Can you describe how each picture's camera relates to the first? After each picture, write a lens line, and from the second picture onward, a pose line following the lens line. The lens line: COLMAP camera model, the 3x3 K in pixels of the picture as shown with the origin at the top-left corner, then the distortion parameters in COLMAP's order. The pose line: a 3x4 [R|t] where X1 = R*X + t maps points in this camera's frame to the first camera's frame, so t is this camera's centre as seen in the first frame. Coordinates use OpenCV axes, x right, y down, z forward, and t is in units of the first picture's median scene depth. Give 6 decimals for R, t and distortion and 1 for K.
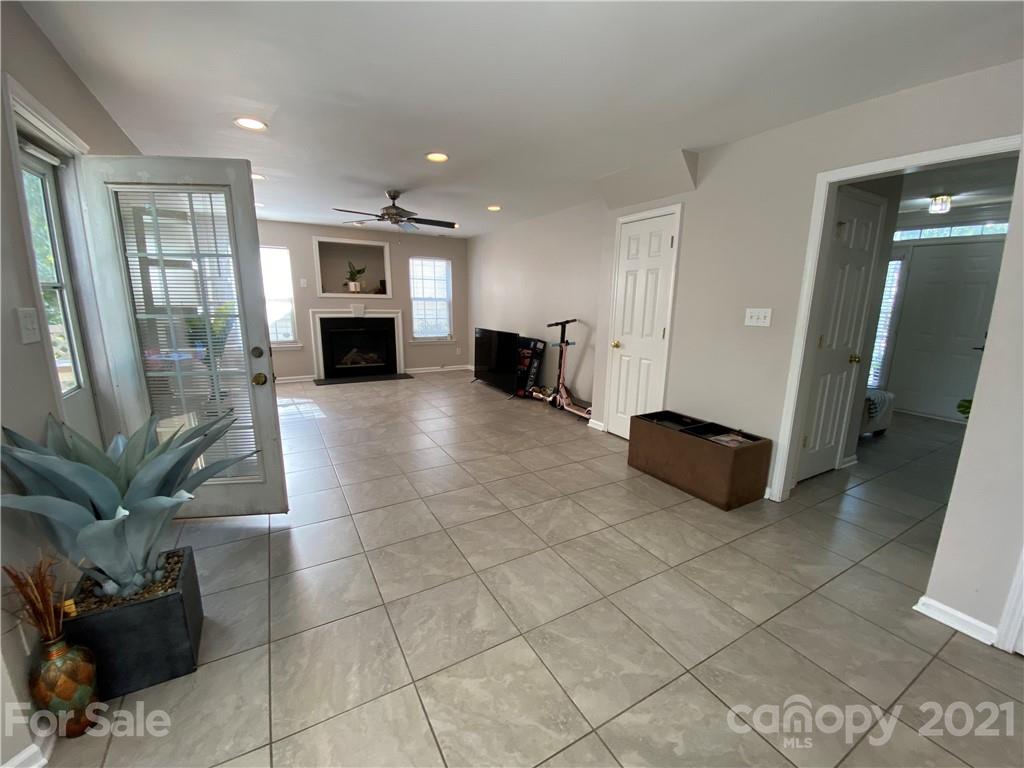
lens RADIAL K [[413.8, 0, 513.7], [0, 413.8, 387.9], [0, 0, 1]] dist [0.035035, -0.027805]
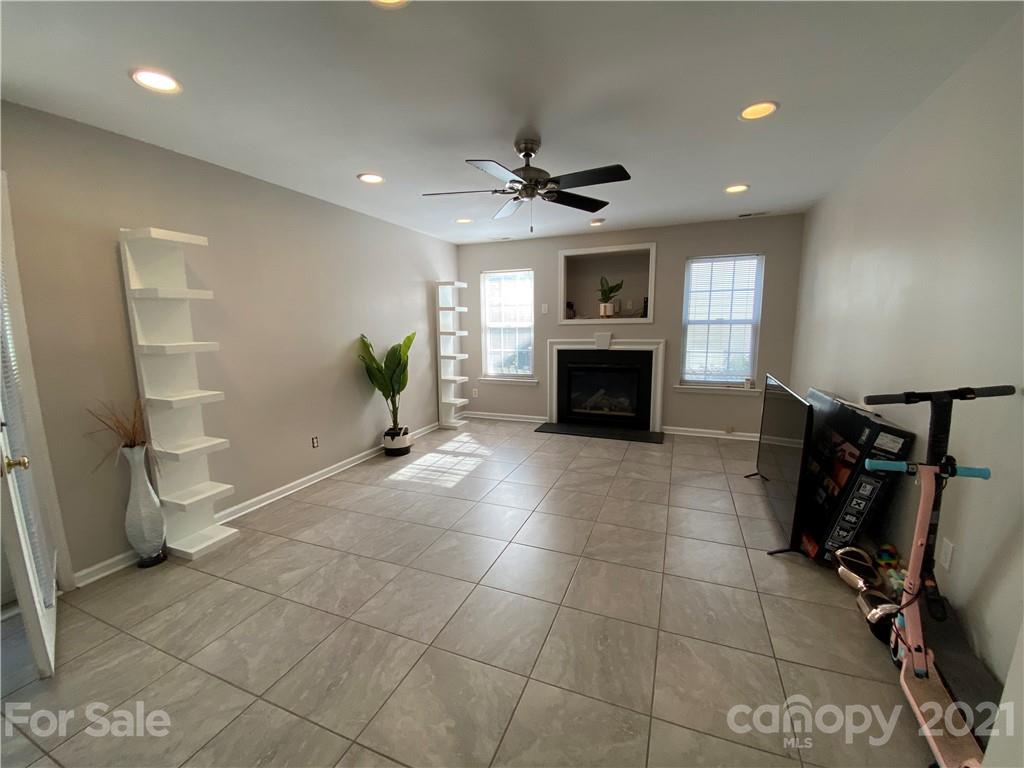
lens RADIAL K [[413.8, 0, 513.7], [0, 413.8, 387.9], [0, 0, 1]] dist [0.035035, -0.027805]
pose [[0.619294, 0.097838, -0.779040, 0.119928], [-0.140128, 0.990049, 0.012945, -0.092152], [0.772554, 0.101149, 0.626841, 0.432857]]
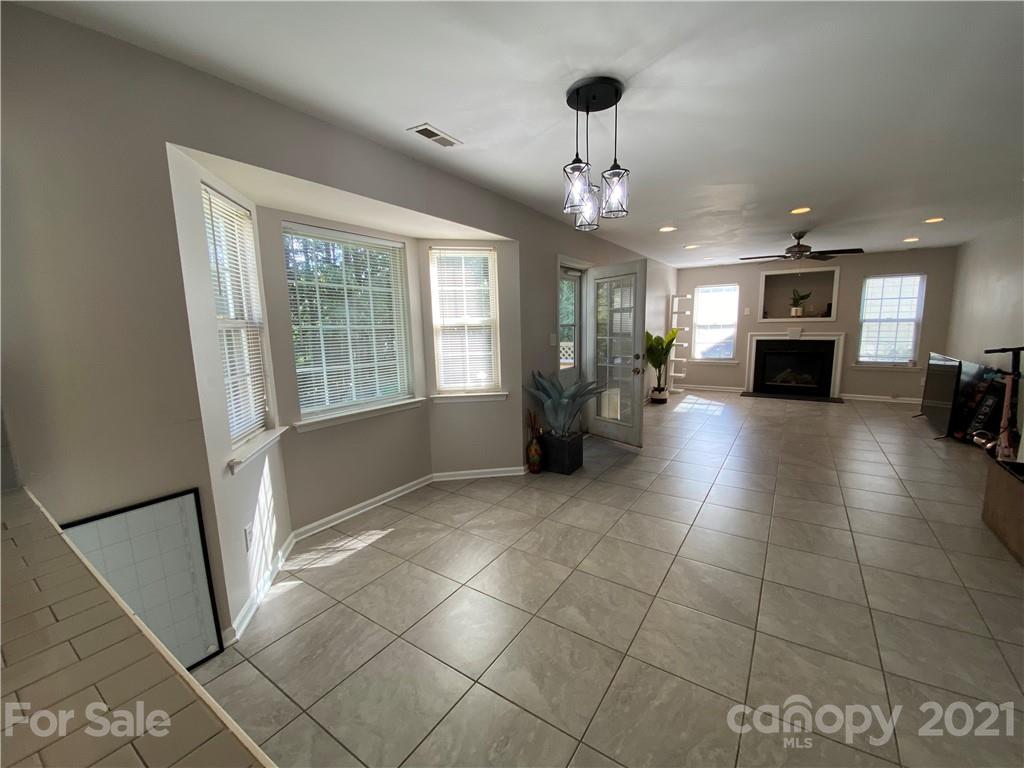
lens RADIAL K [[417.7, 0, 516.0], [0, 417.7, 388.0], [0, 0, 1]] dist [0.015910, -0.017212]
pose [[0.449395, 0.111358, -0.886365, 0.287878], [-0.158995, 0.986329, 0.043305, 0.021030], [0.879070, 0.121467, 0.460957, -0.117625]]
